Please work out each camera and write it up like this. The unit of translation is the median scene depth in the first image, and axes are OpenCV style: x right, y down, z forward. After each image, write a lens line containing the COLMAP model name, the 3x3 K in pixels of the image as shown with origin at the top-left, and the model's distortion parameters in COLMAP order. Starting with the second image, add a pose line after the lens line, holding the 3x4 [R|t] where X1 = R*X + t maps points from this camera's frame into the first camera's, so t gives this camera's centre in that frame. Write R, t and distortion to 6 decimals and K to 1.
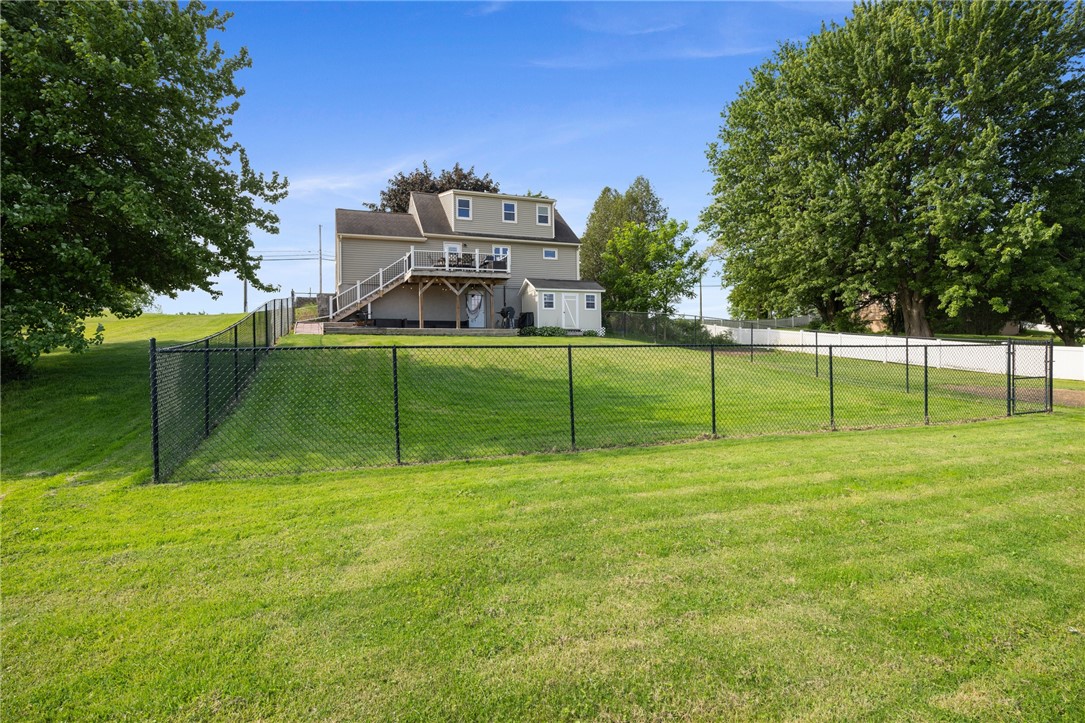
lens RADIAL K [[548.7, 0, 537.0], [0, 548.7, 343.2], [0, 0, 1]] dist [0.001855, -0.000192]
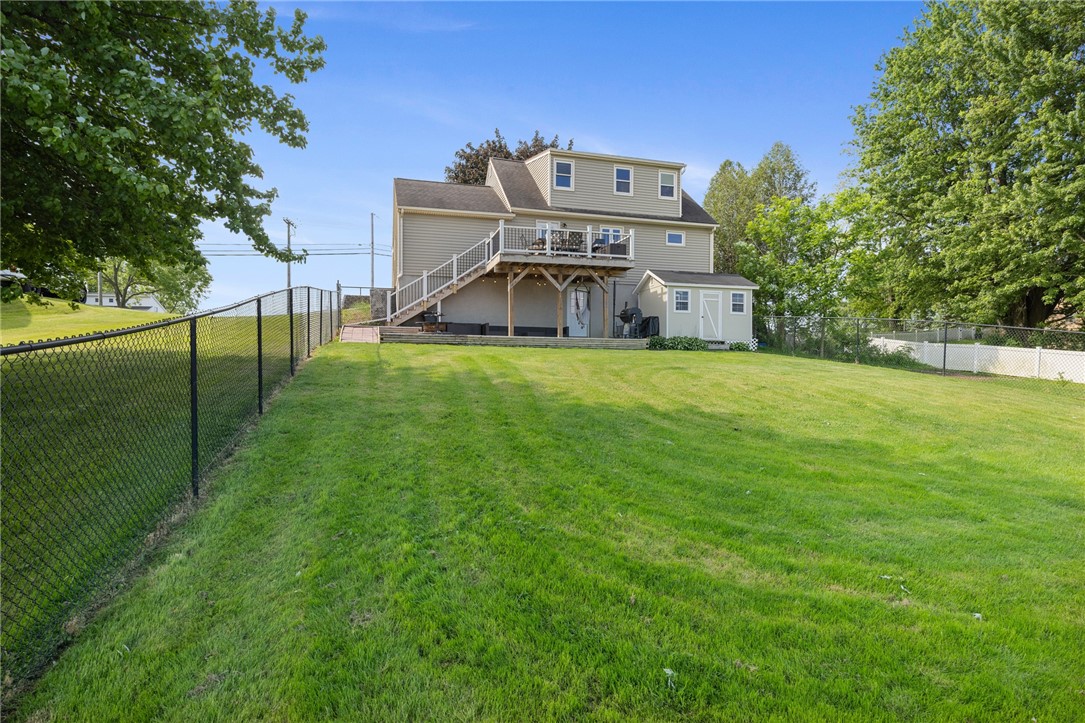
lens RADIAL K [[578.2, 0, 542.3], [0, 578.2, 374.0], [0, 0, 1]] dist [-0.005282, -0.001088]
pose [[0.996233, 0.017749, -0.084883, -0.095517], [-0.014958, 0.999330, 0.033395, -0.003589], [0.085419, -0.032000, 0.995831, 0.226120]]
